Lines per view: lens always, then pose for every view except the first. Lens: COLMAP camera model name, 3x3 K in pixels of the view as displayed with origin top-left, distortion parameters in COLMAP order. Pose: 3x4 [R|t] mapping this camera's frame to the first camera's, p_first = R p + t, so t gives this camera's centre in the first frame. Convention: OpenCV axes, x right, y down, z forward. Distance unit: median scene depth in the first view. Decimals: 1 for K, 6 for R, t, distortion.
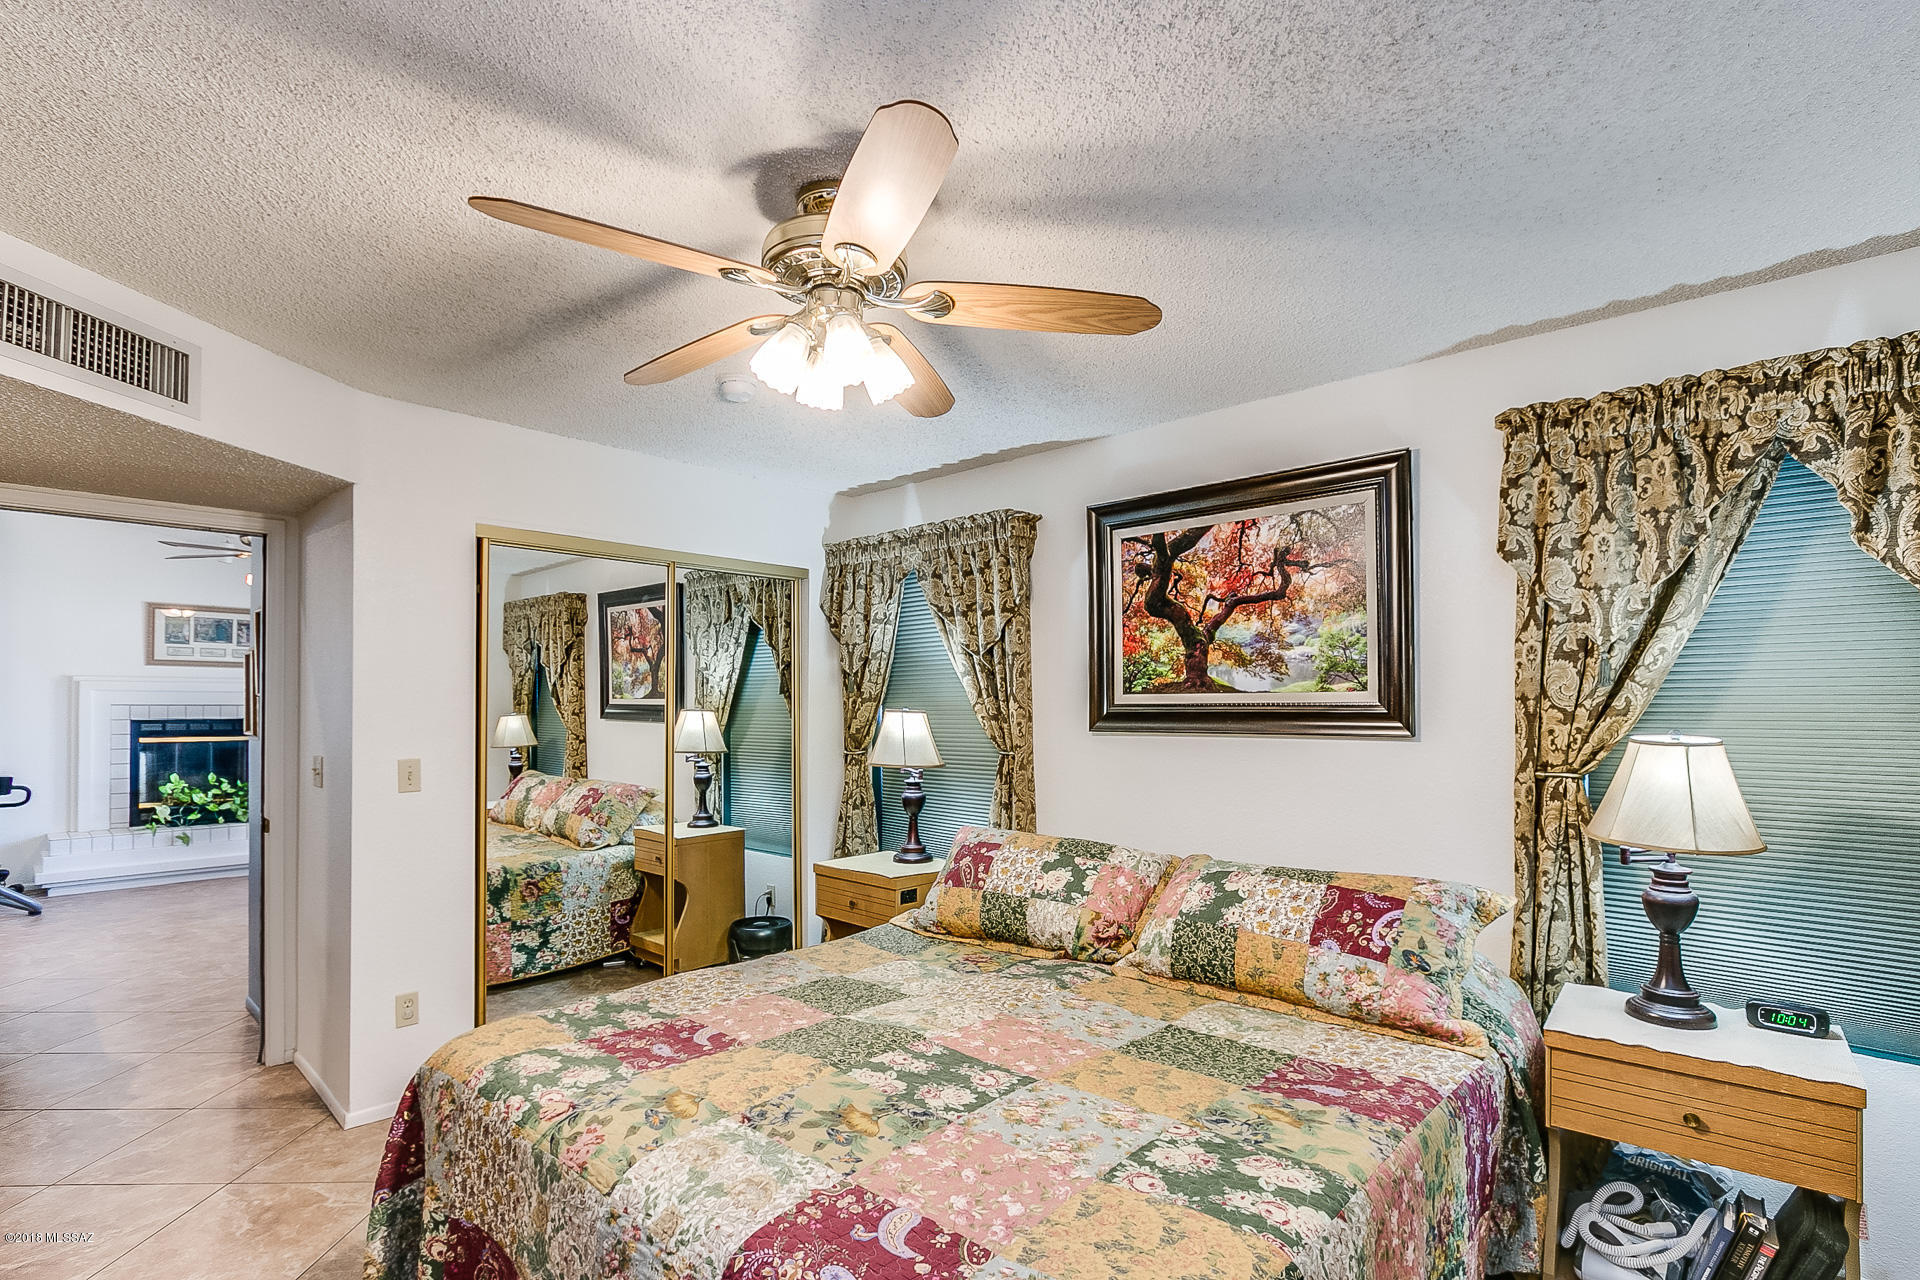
lens RADIAL K [[903.9, 0, 961.4], [0, 903.9, 690.3], [0, 0, 1]] dist [-0.024326, 0.000248]
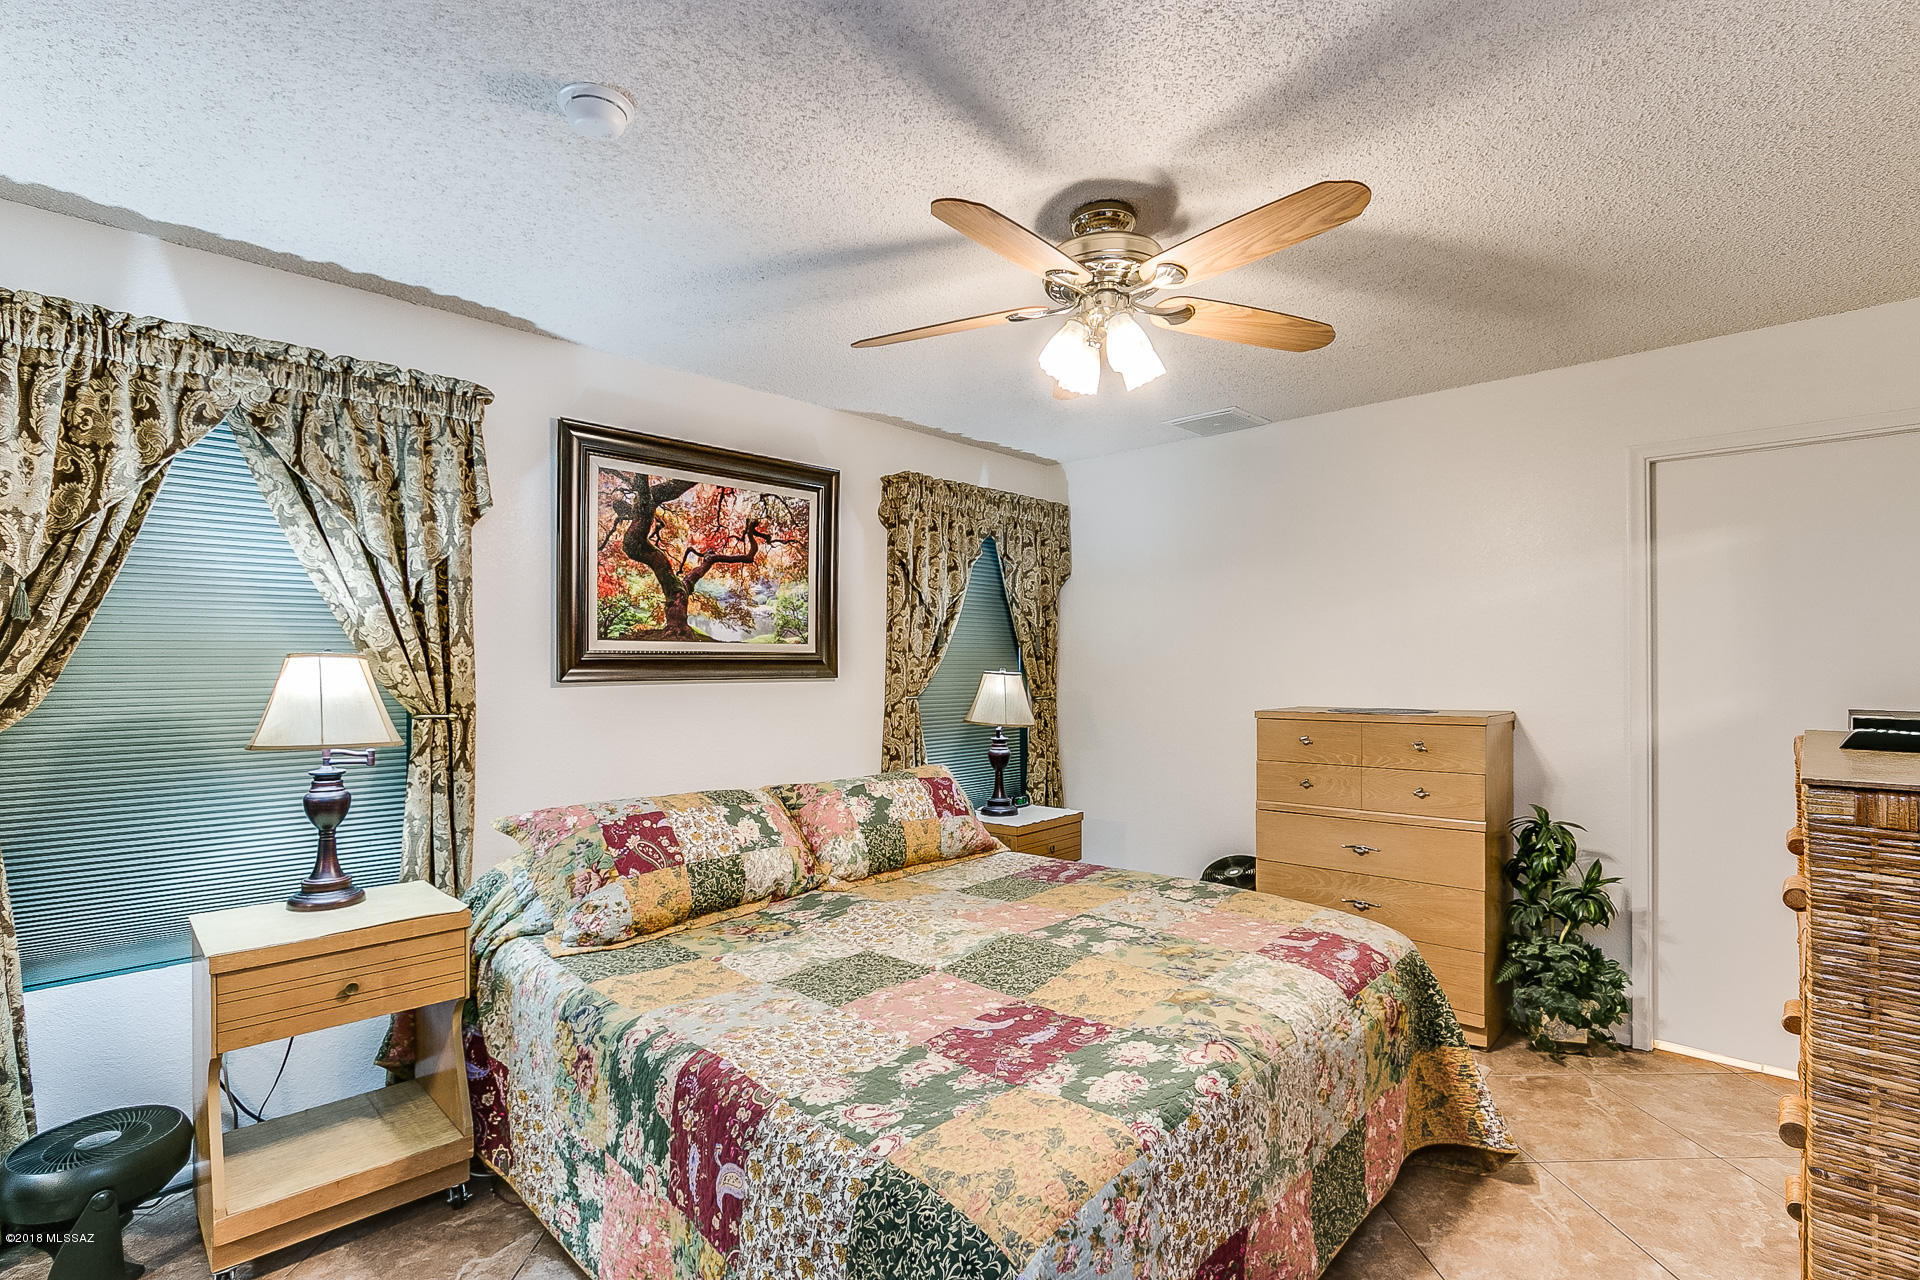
lens RADIAL K [[885.3, 0, 965.1], [0, 885.3, 659.6], [0, 0, 1]] dist [-0.012578, 0.000739]
pose [[0.020769, 0.004852, 0.999773, -0.775300], [-0.018778, 0.999814, -0.004462, 0.023561], [-0.999608, -0.018681, 0.020856, 0.684402]]
